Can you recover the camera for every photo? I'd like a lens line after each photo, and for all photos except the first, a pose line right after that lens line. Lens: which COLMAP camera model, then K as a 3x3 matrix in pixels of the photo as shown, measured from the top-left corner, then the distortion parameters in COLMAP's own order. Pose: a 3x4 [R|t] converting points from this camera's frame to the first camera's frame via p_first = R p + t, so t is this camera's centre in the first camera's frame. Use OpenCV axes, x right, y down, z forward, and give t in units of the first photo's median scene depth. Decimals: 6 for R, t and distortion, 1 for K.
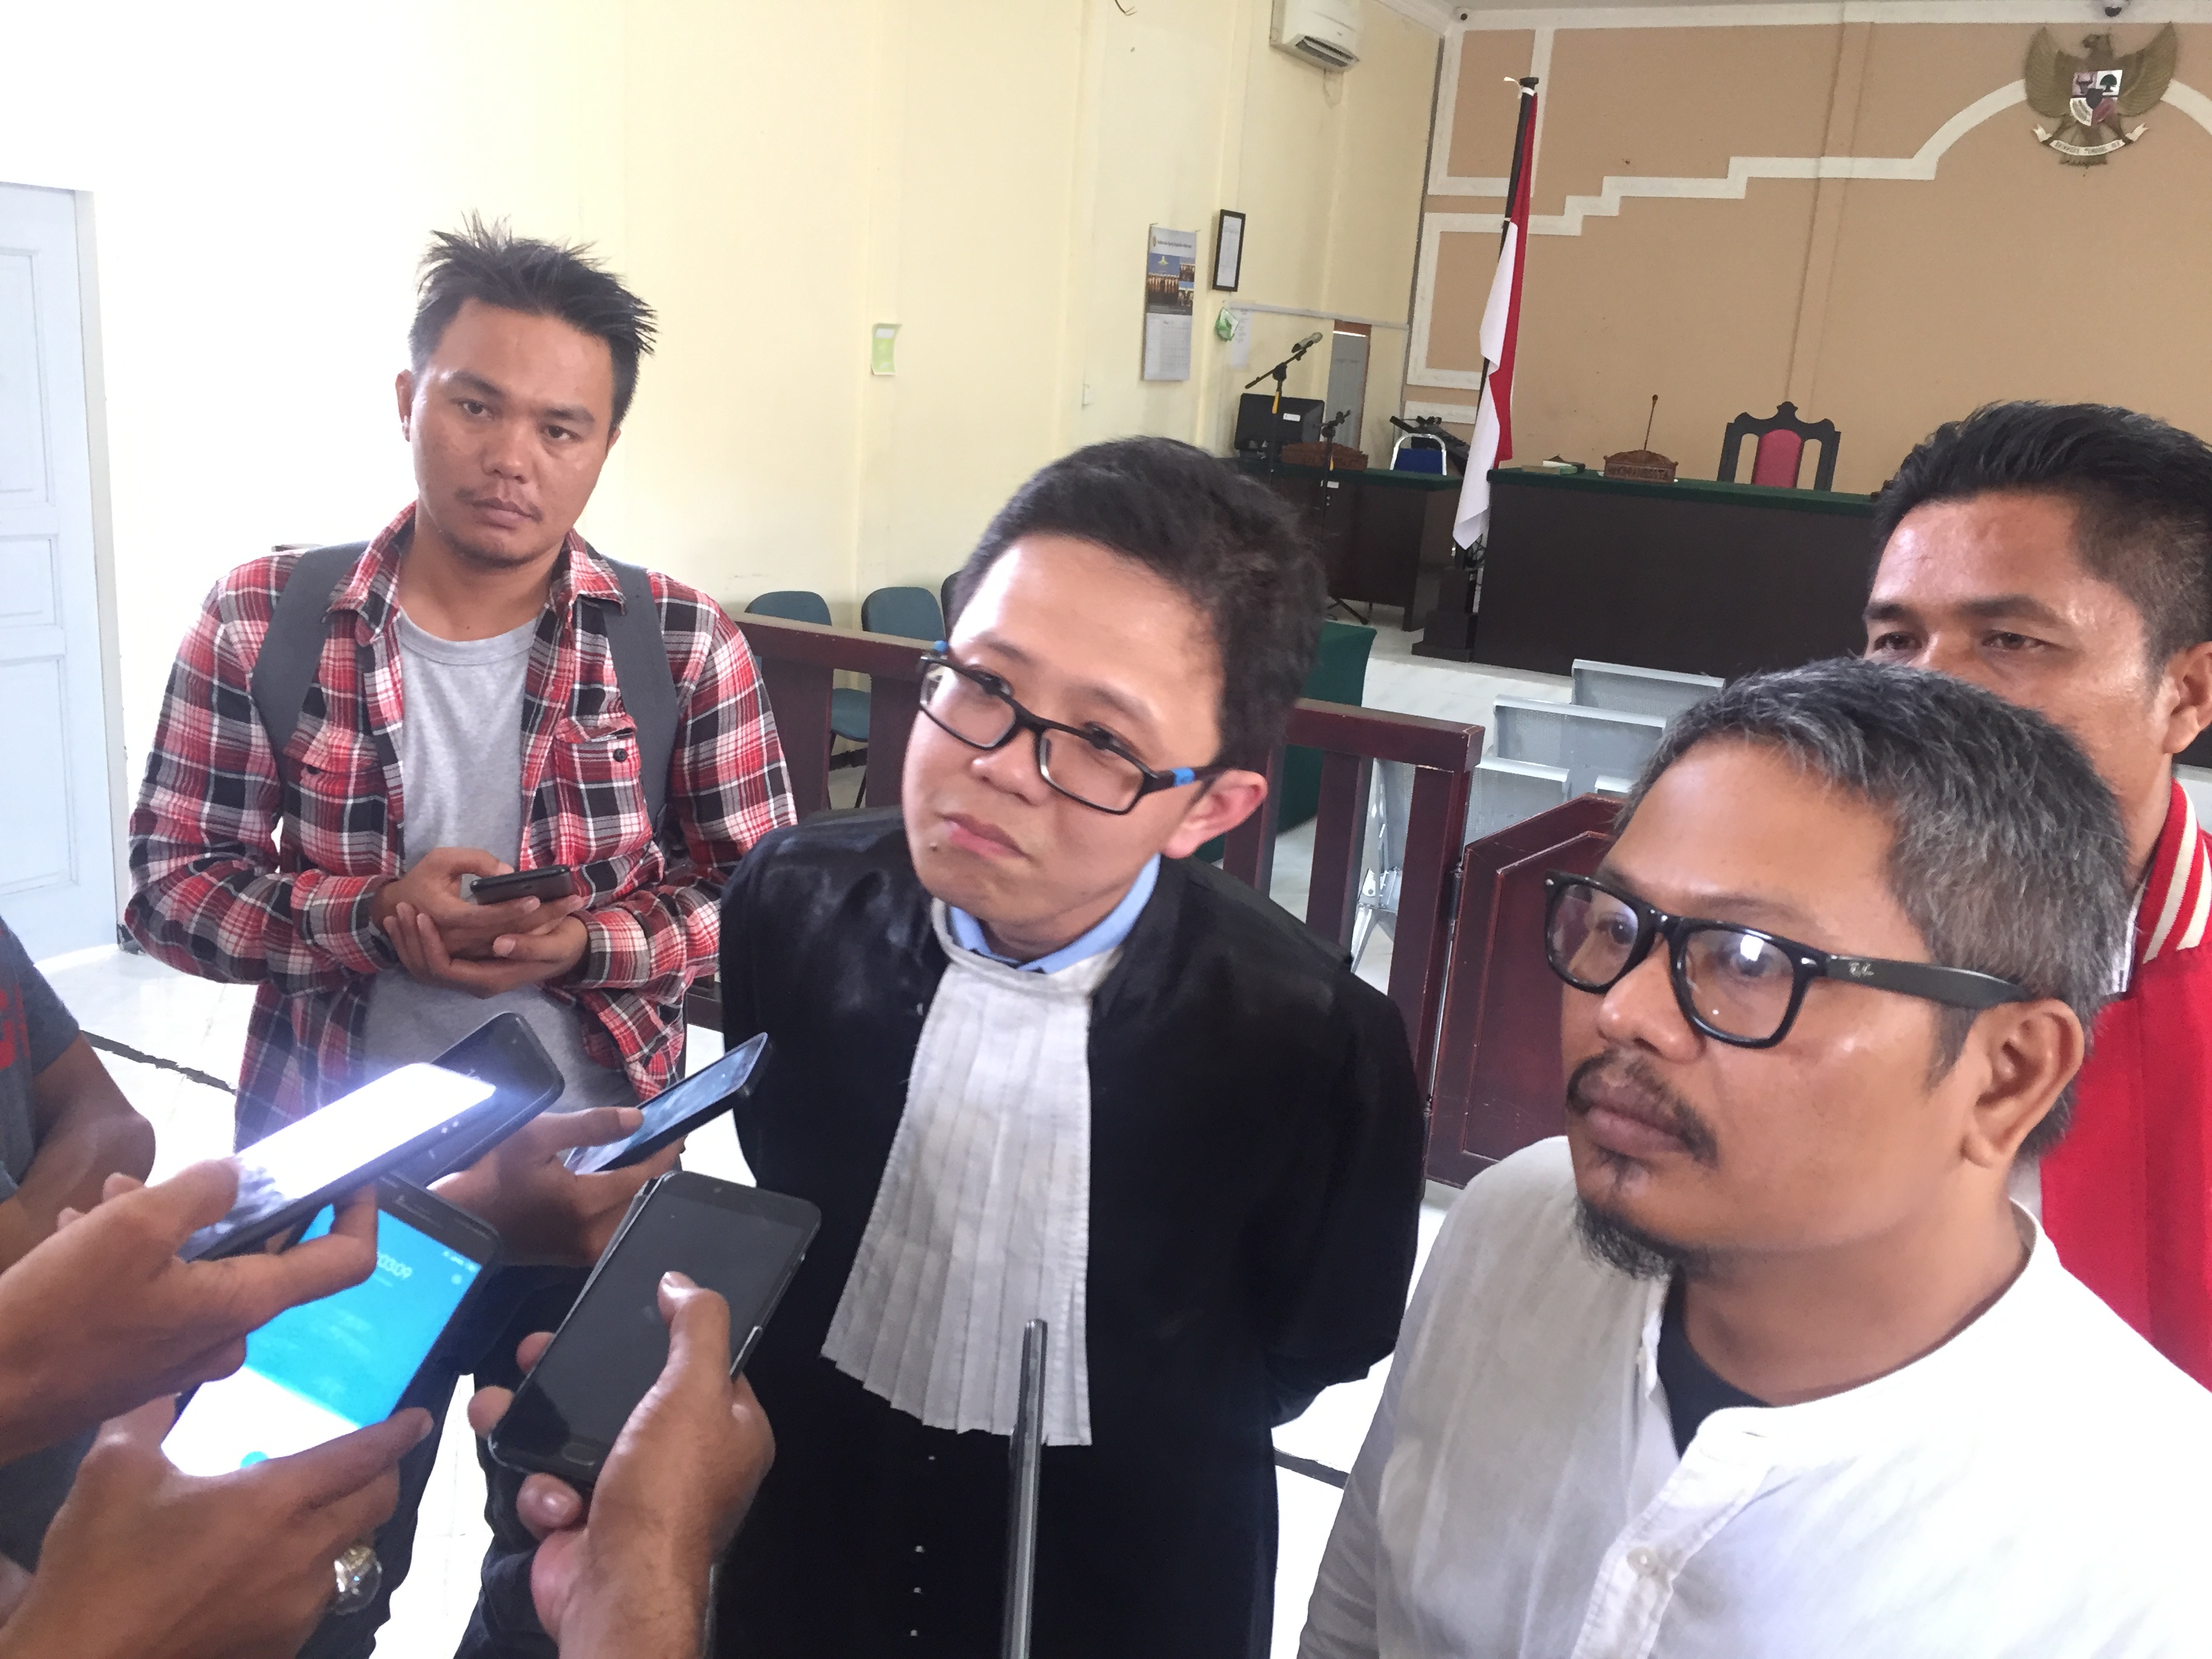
lens RADIAL K [[1887.8, 0, 1110.0], [0, 1887.8, 830.2], [0, 0, 1]] dist [0.072437, -0.088203]
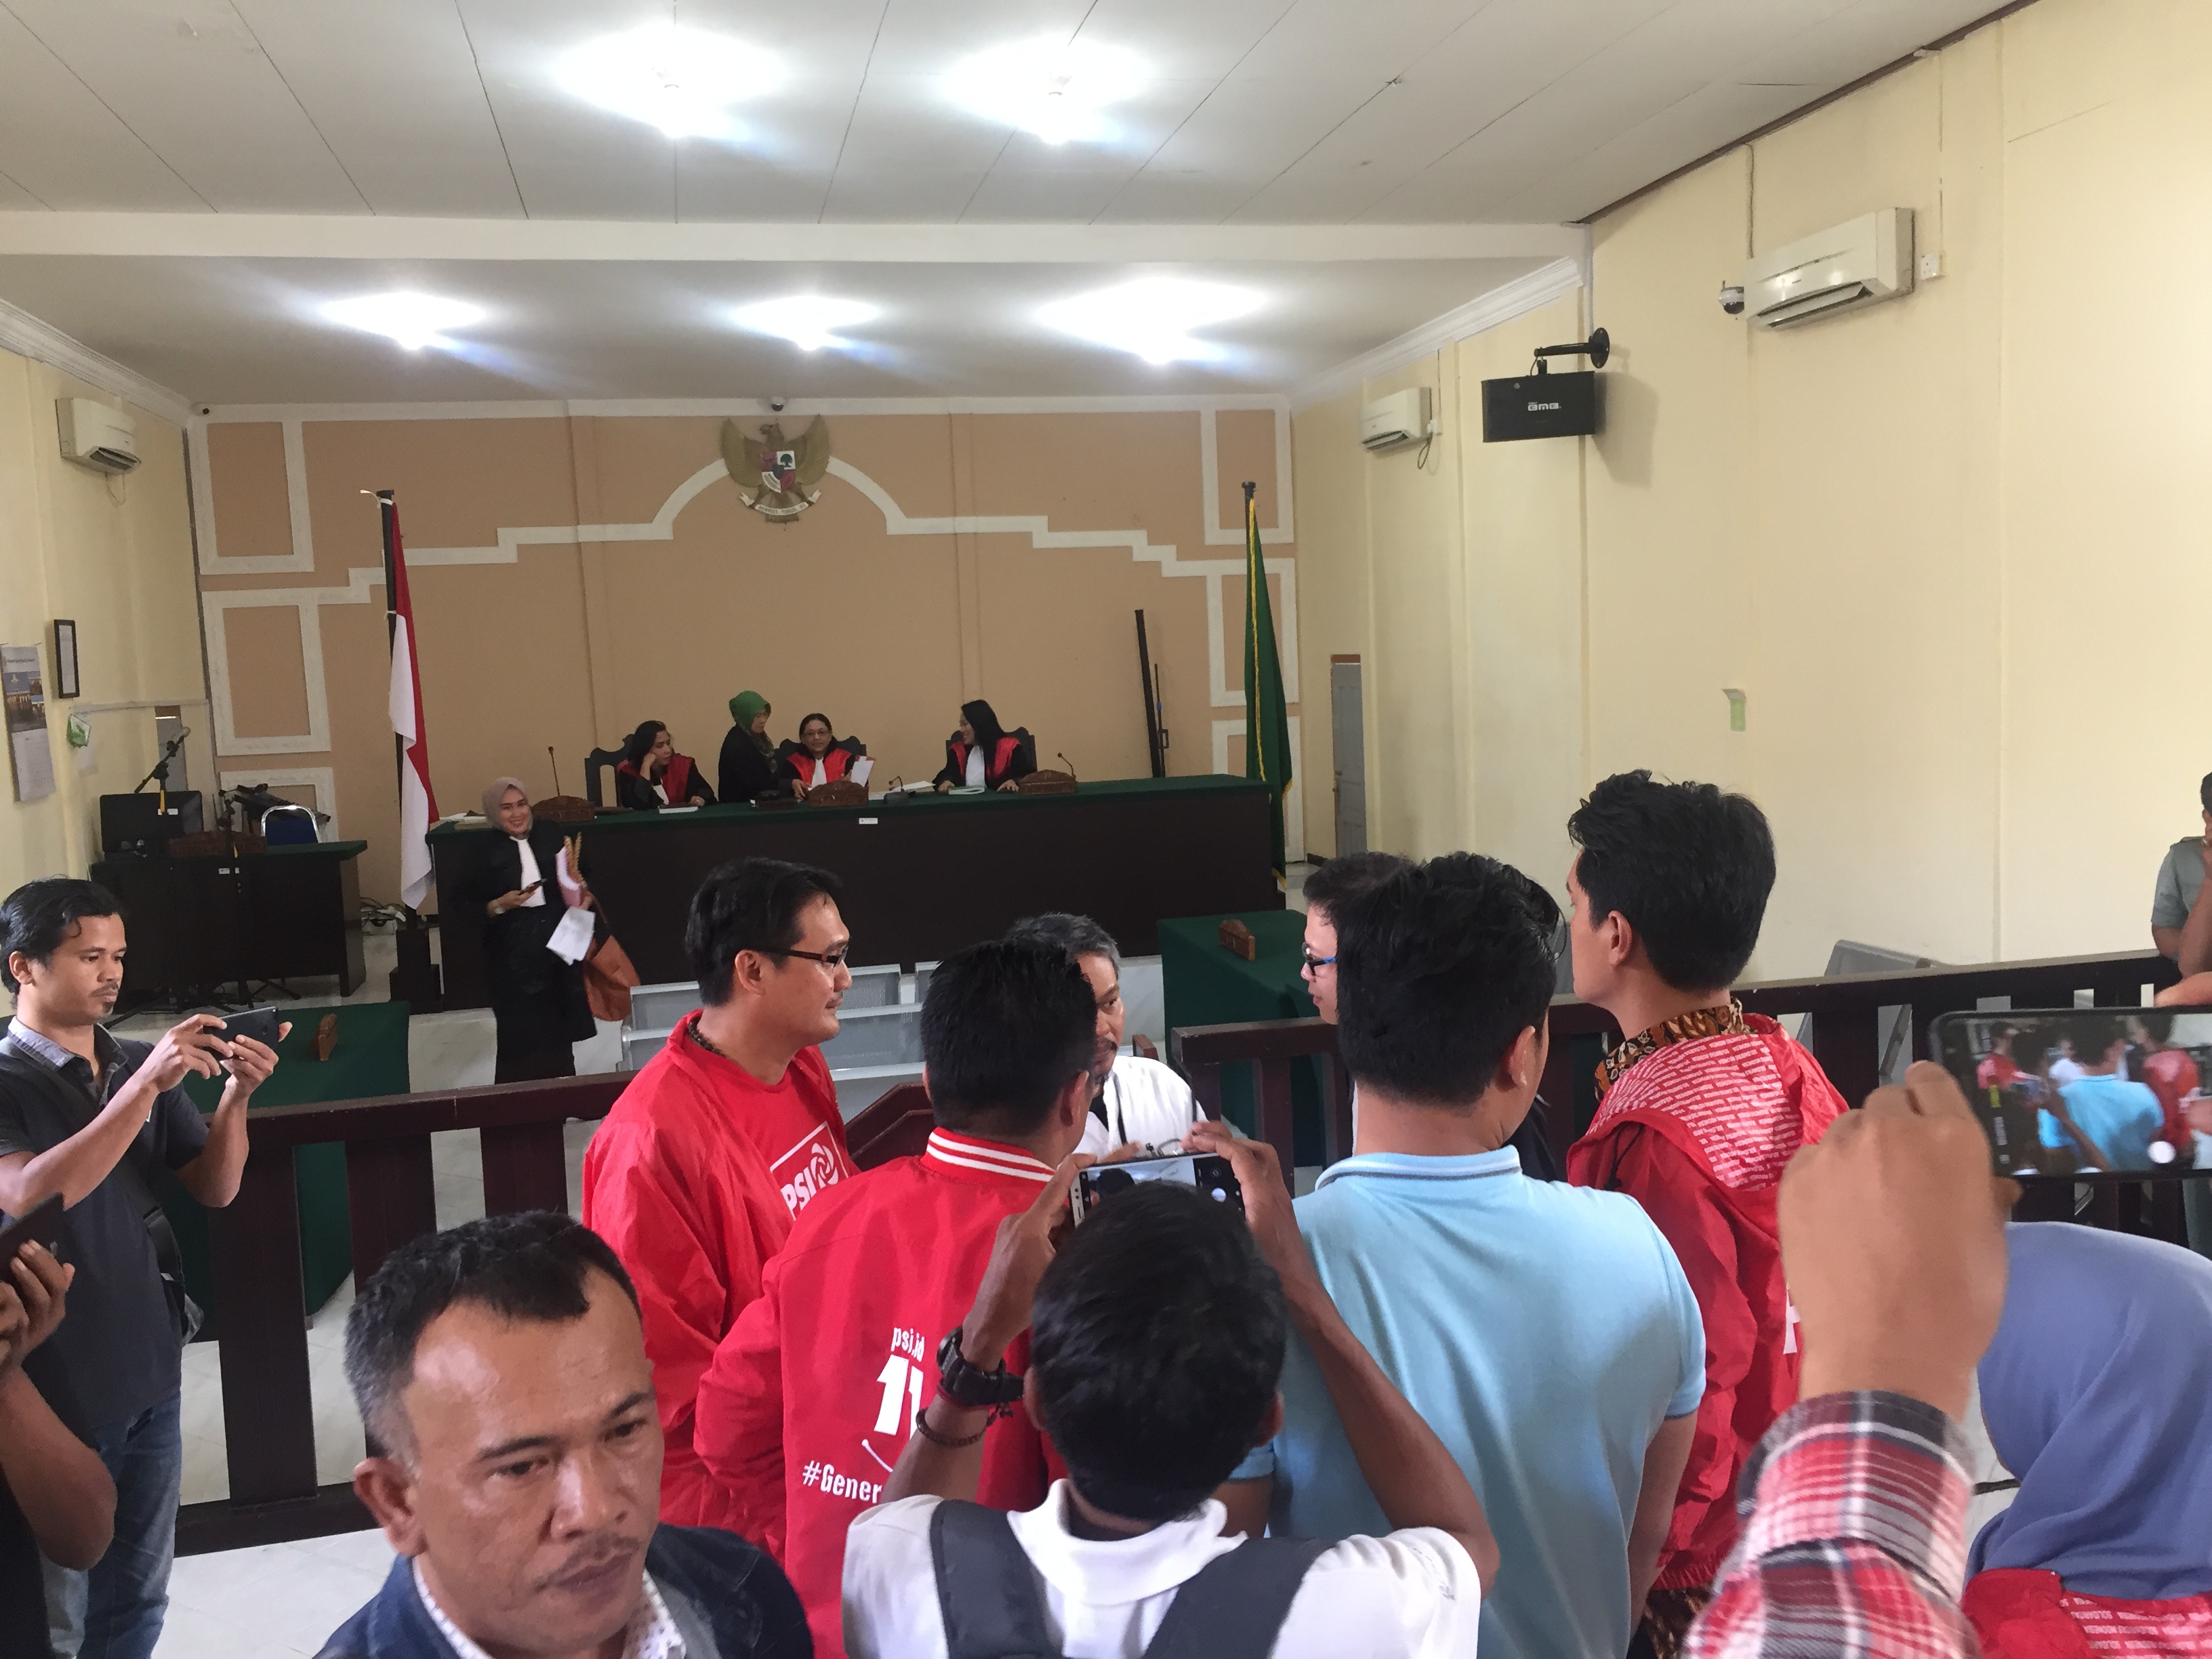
lens RADIAL K [[1887.8, 0, 1110.0], [0, 1887.8, 830.2], [0, 0, 1]] dist [0.072437, -0.088203]
pose [[0.754635, -0.166299, 0.634721, -0.159659], [0.257506, 0.964801, -0.053374, -0.028527], [-0.603503, 0.203722, 0.770896, -0.055683]]
